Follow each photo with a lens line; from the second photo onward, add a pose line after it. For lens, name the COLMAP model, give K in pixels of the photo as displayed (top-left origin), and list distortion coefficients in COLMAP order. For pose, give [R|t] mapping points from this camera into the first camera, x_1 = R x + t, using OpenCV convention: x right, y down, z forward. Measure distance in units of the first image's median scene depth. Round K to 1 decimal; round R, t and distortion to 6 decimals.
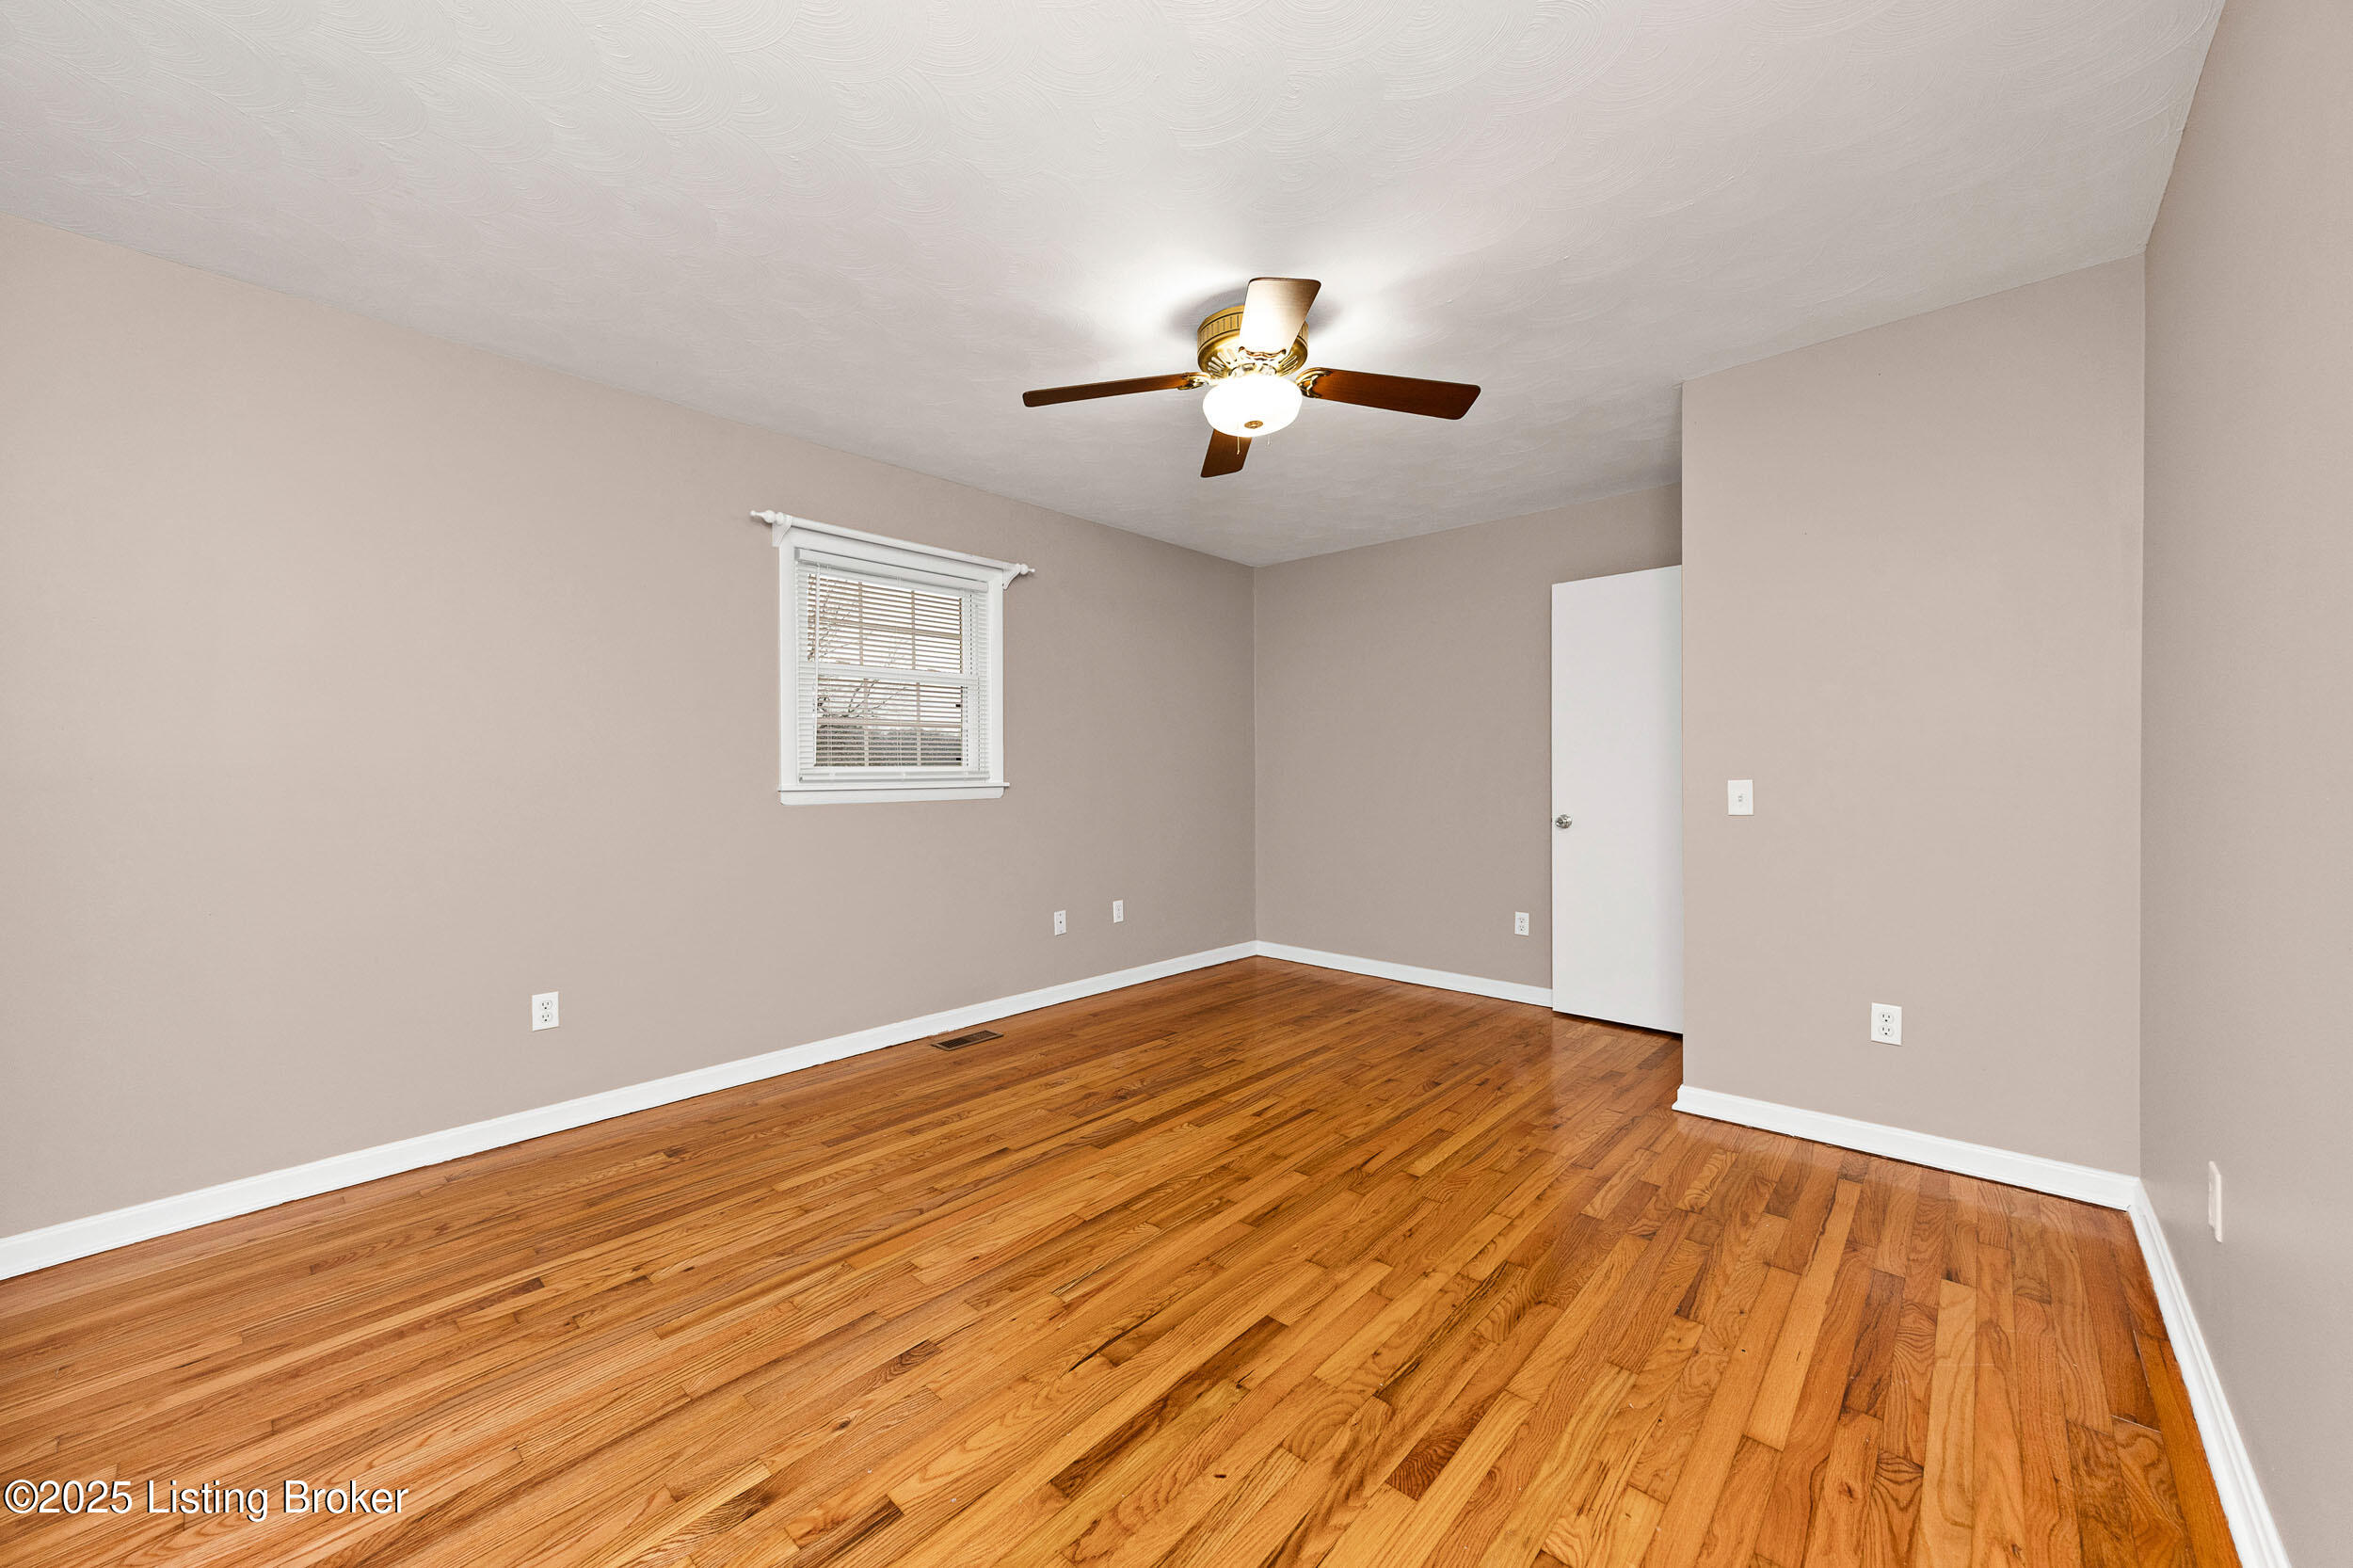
lens RADIAL K [[901.3, 0, 1176.5], [0, 901.3, 784.0], [0, 0, 1]] dist [-0.000645, -0.000044]
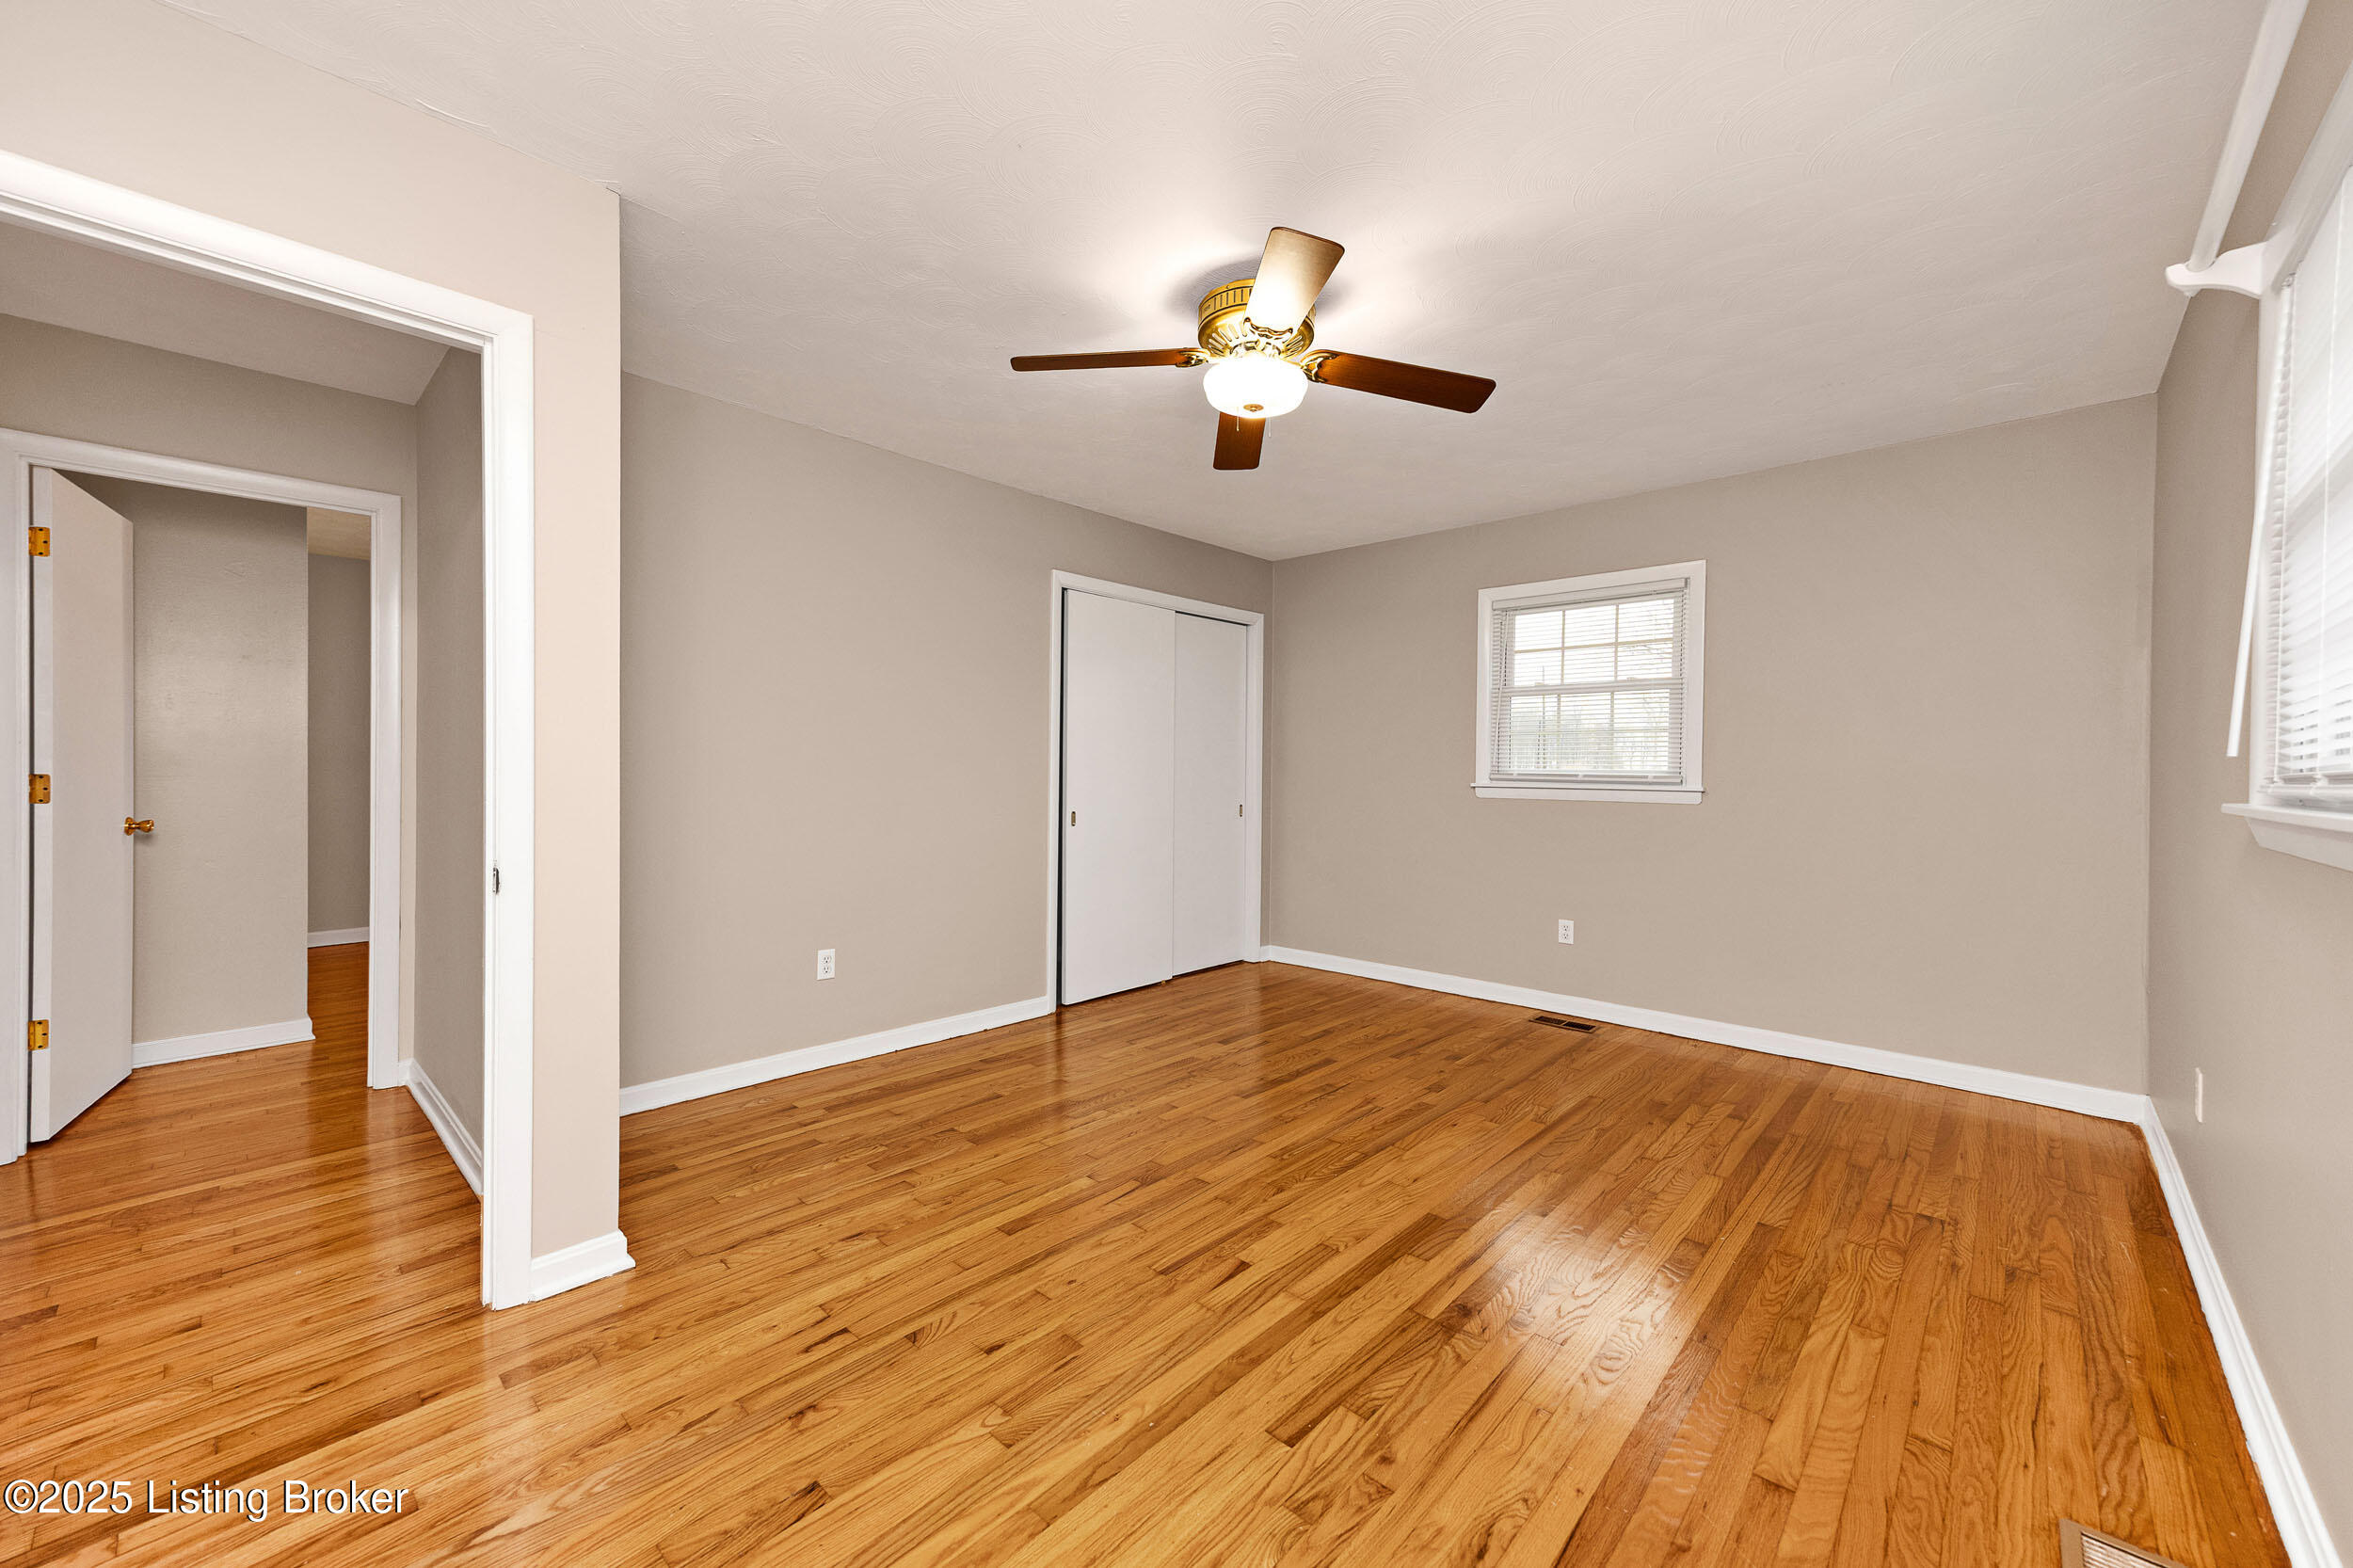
lens RADIAL K [[901.3, 0, 1176.5], [0, 901.3, 784.0], [0, 0, 1]] dist [-0.000645, -0.000044]
pose [[-0.999945, -0.001004, 0.010408, 0.156308], [-0.000792, 0.999792, 0.020378, -0.020470], [-0.010426, 0.020368, -0.999738, 1.955911]]
